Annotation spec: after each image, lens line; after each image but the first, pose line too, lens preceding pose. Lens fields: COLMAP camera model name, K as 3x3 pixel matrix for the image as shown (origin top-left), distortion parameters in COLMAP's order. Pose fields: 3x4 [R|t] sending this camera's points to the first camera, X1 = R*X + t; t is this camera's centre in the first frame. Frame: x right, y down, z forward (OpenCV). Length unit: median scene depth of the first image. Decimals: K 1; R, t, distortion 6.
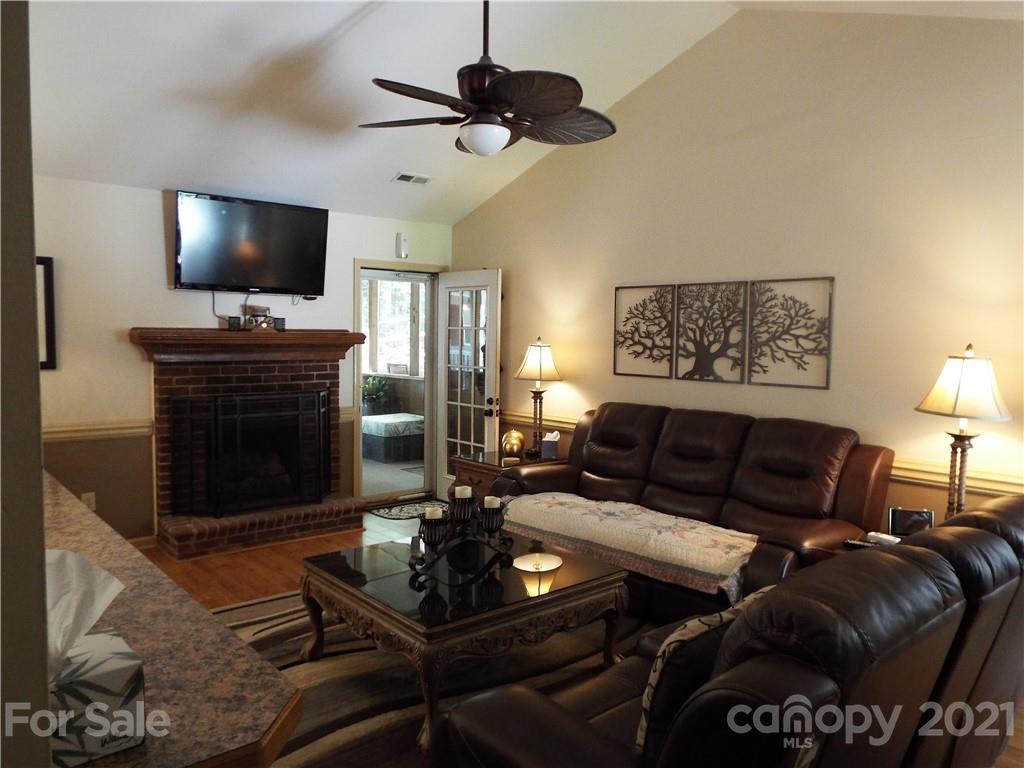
lens RADIAL K [[751.6, 0, 512.0], [0, 751.6, 384.0], [0, 0, 1]] dist [-0.000683, 0.003193]
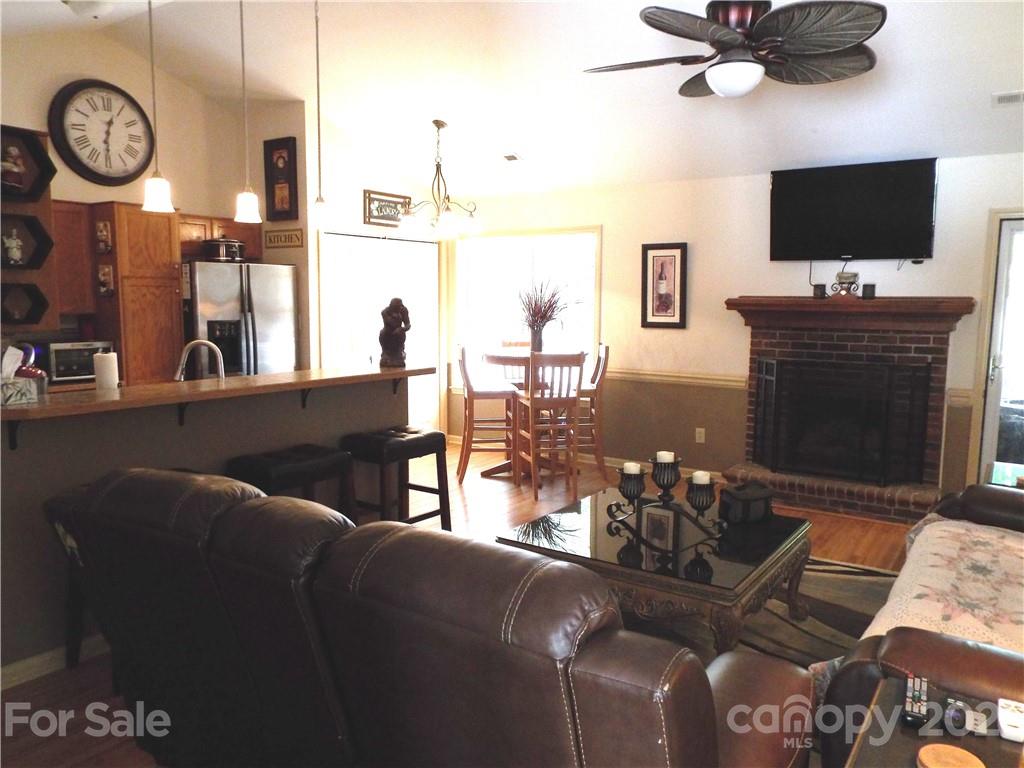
lens RADIAL K [[751.6, 0, 512.0], [0, 751.6, 384.0], [0, 0, 1]] dist [-0.000683, 0.003193]
pose [[0.264856, 0.102391, -0.958837, 0.492751], [-0.066890, 0.993902, 0.087659, -0.016171], [0.961965, 0.040920, 0.270090, 0.311285]]
